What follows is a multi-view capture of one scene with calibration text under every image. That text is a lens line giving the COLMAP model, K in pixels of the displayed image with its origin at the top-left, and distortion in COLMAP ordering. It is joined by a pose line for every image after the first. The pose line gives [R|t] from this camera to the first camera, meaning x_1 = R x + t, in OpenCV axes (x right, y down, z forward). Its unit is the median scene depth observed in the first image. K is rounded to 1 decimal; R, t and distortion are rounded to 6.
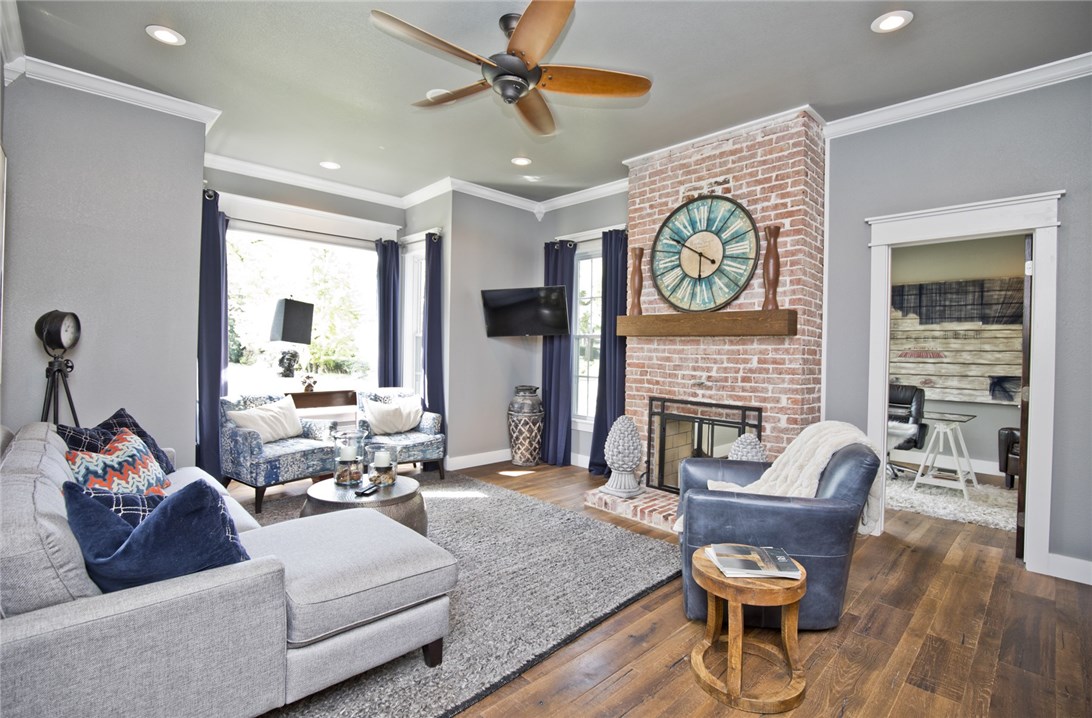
lens RADIAL K [[501.2, 0, 542.8], [0, 501.2, 353.9], [0, 0, 1]] dist [-0.031460, 0.000366]
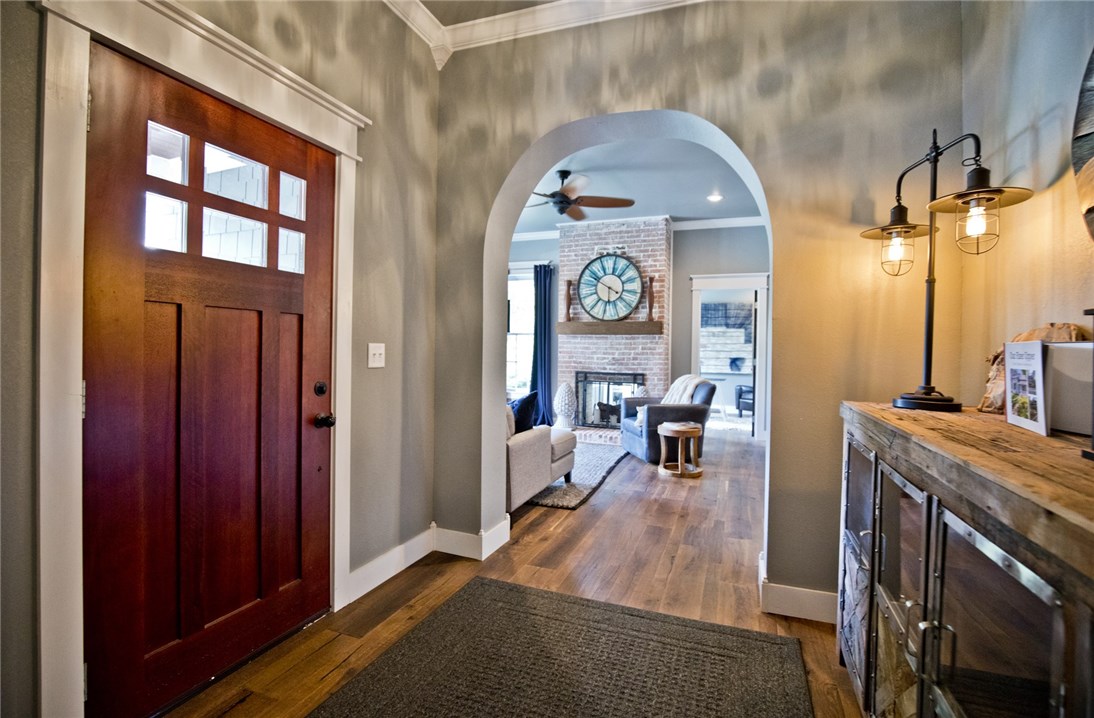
lens RADIAL K [[502.2, 0, 546.8], [0, 502.2, 355.9], [0, 0, 1]] dist [-0.031460, 0.000366]
pose [[0.903742, -0.012077, 0.427908, -0.628152], [0.007256, 0.999891, 0.012894, 0.014200], [-0.428017, -0.008548, 0.903730, -0.487958]]
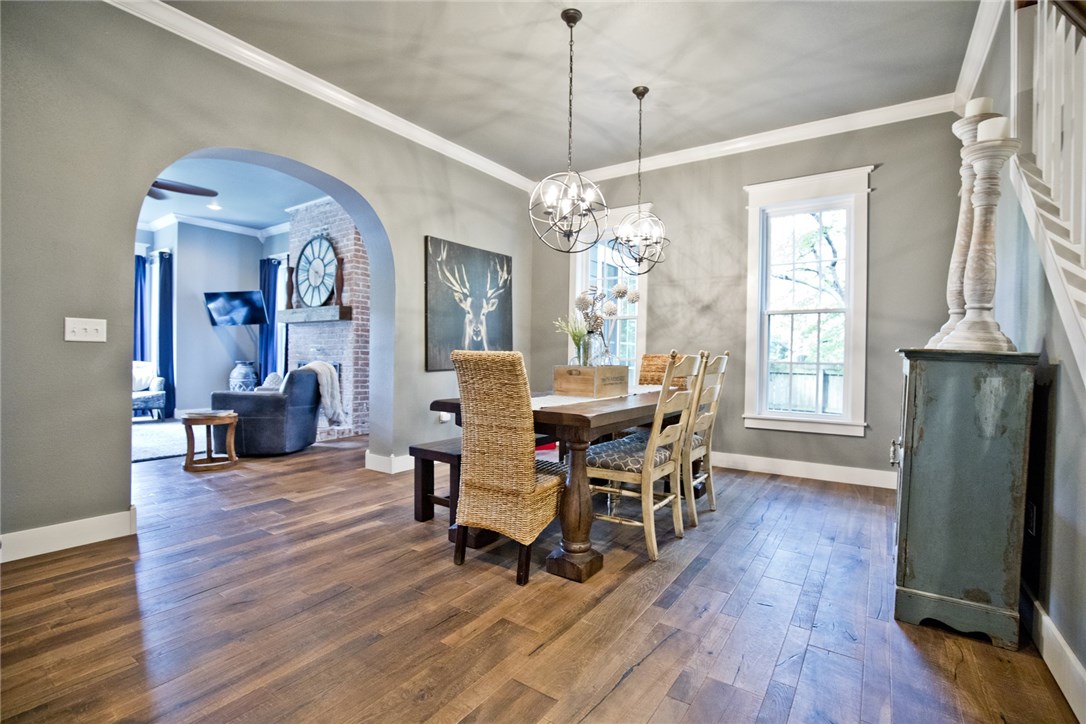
lens RADIAL K [[498.5, 0, 541.2], [0, 498.5, 364.8], [0, 0, 1]] dist [-0.031460, 0.000366]
pose [[0.979723, -0.007332, 0.200222, 0.710171], [0.005706, 0.999946, 0.008694, 0.094150], [-0.200274, -0.007375, 0.979712, -0.739958]]
